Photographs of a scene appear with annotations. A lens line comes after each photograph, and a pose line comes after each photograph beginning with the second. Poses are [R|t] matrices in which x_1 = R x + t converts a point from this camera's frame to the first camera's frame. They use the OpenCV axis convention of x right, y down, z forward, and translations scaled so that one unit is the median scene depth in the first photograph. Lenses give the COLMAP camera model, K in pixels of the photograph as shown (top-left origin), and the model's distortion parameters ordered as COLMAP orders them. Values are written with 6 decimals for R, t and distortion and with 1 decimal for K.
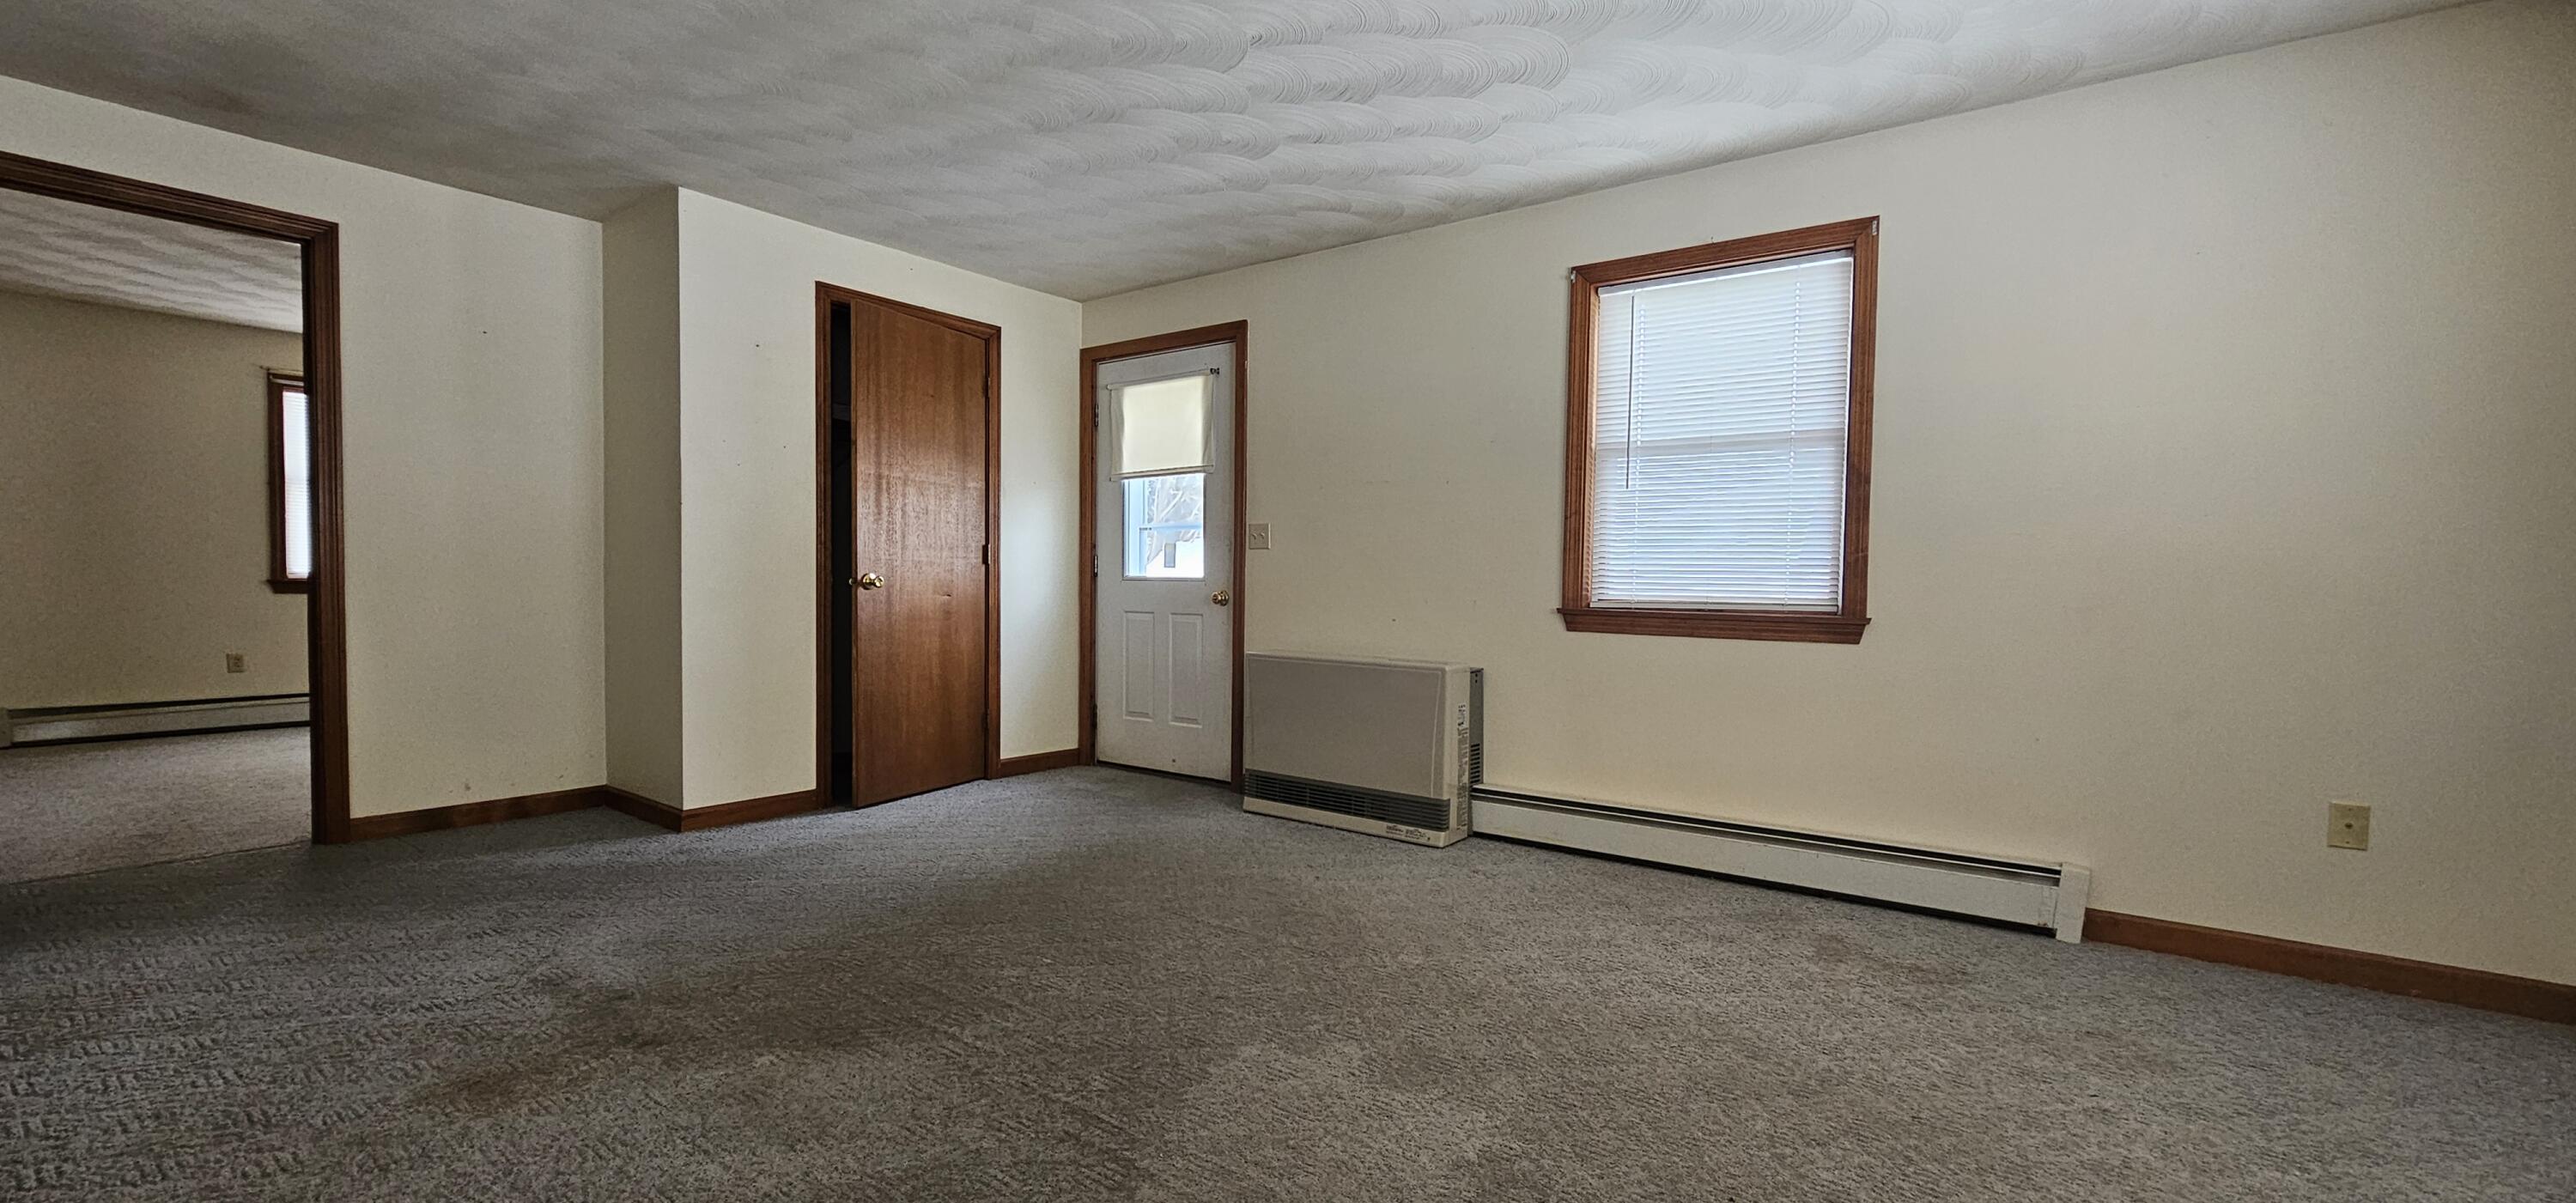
lens RADIAL K [[1057.6, 0, 1282.8], [0, 1057.6, 594.4], [0, 0, 1]] dist [-0.002017, -0.000720]
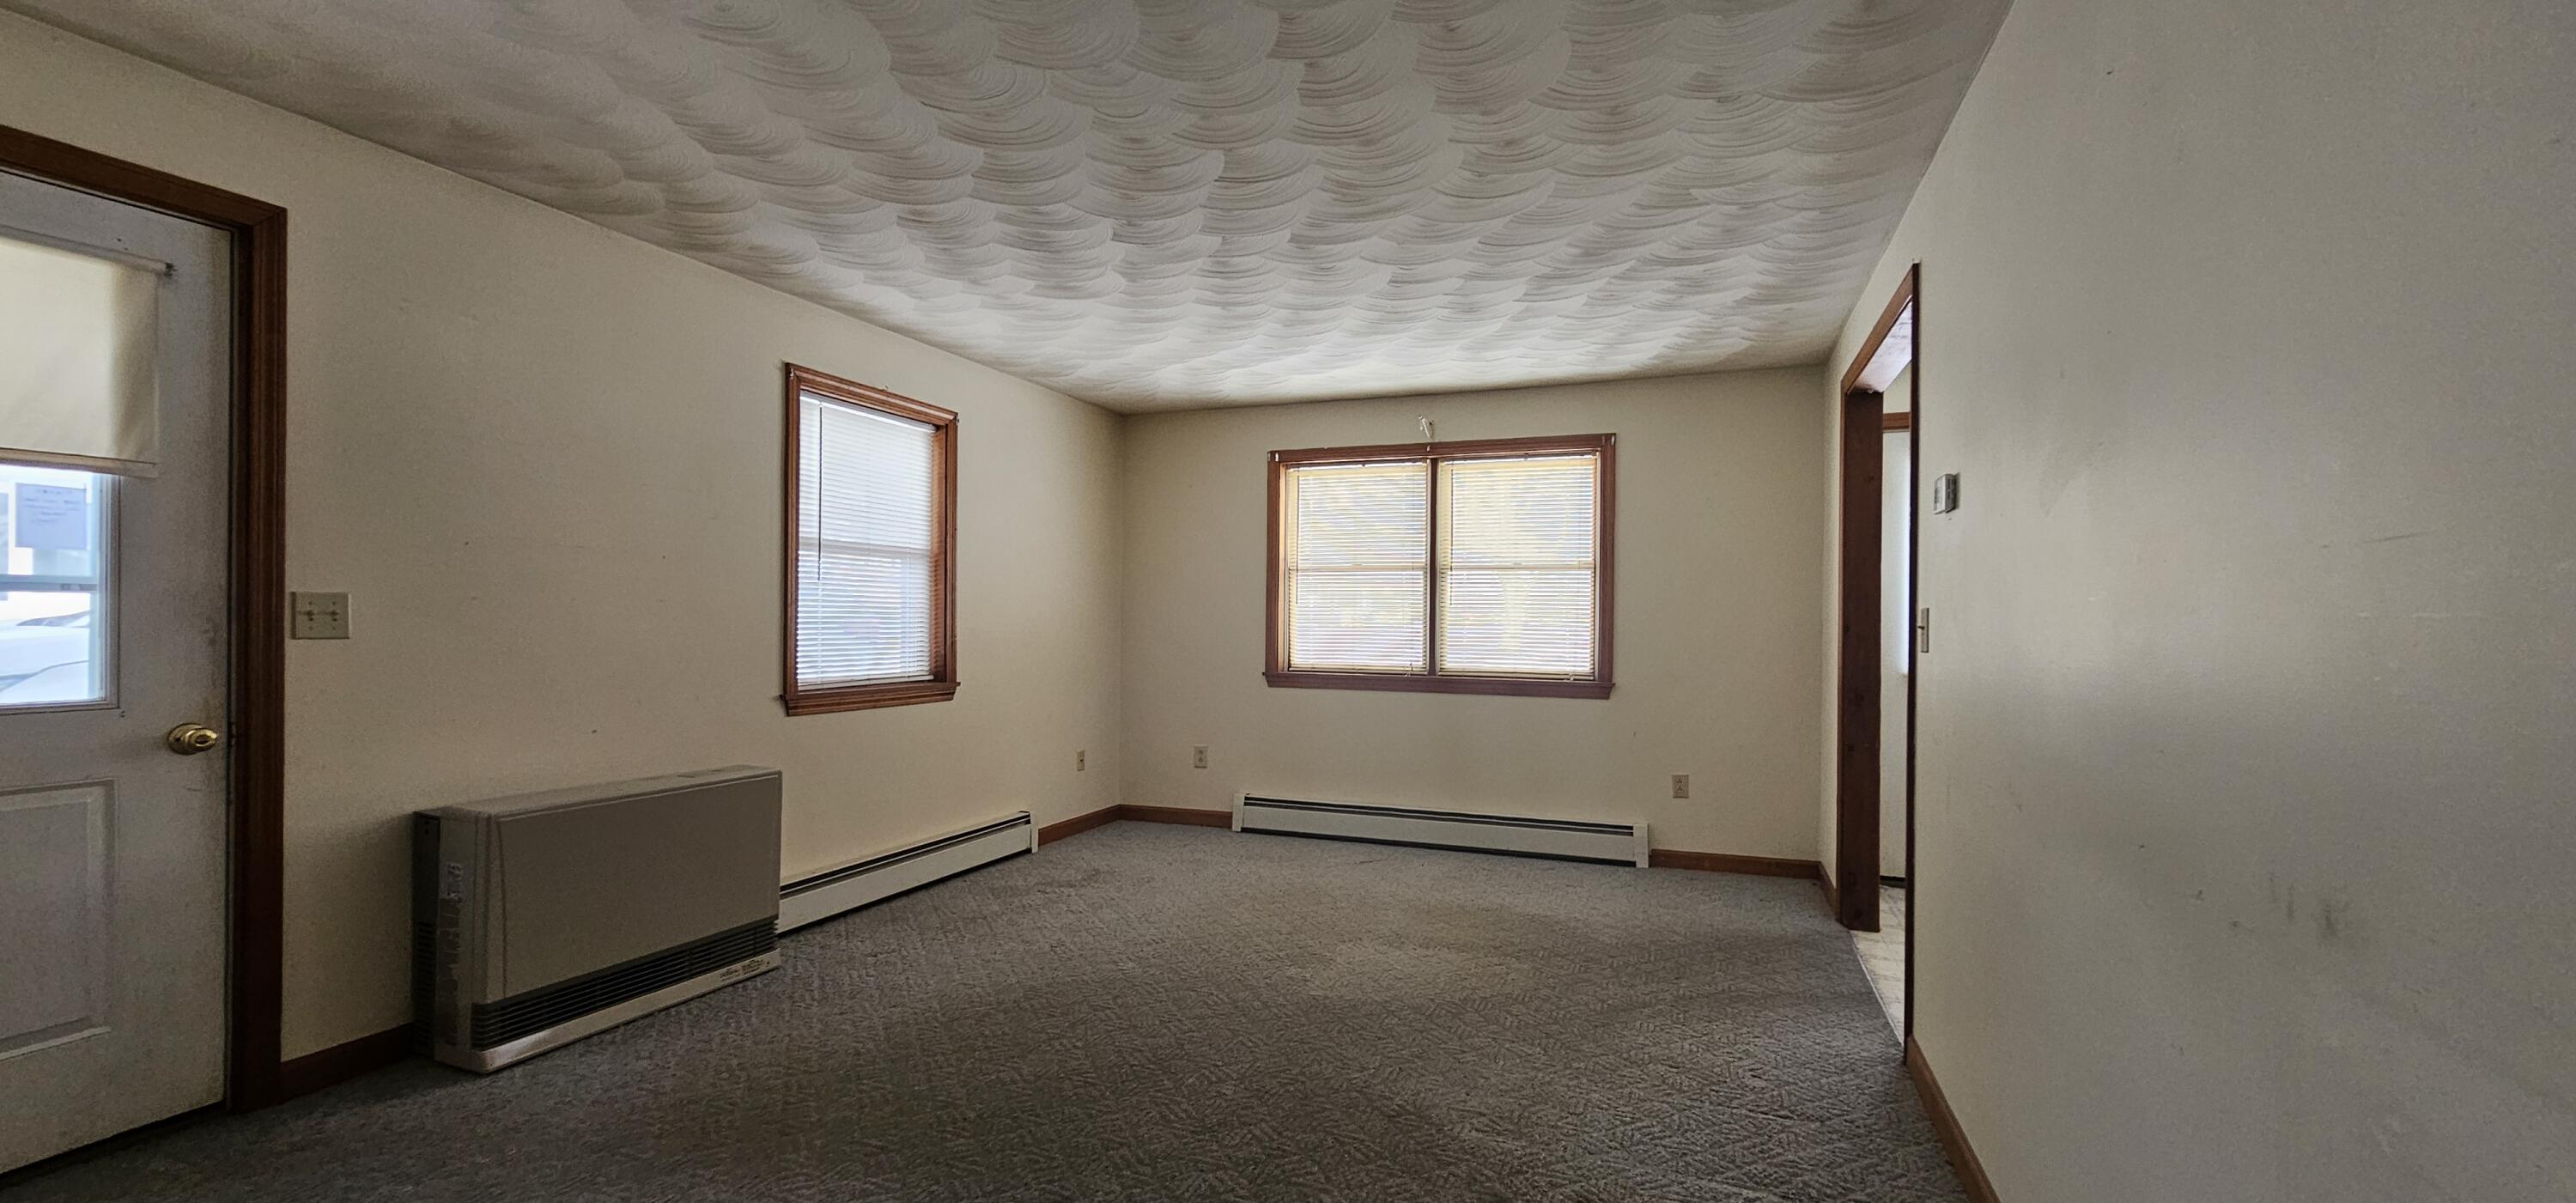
lens RADIAL K [[1057.6, 0, 1270.9], [0, 1057.6, 626.9], [0, 0, 1]] dist [-0.002017, -0.000720]
pose [[-0.267590, -0.020289, 0.963319, -0.836138], [0.003806, 0.999748, 0.022113, -0.072811], [-0.963525, 0.009584, -0.267446, 0.824577]]
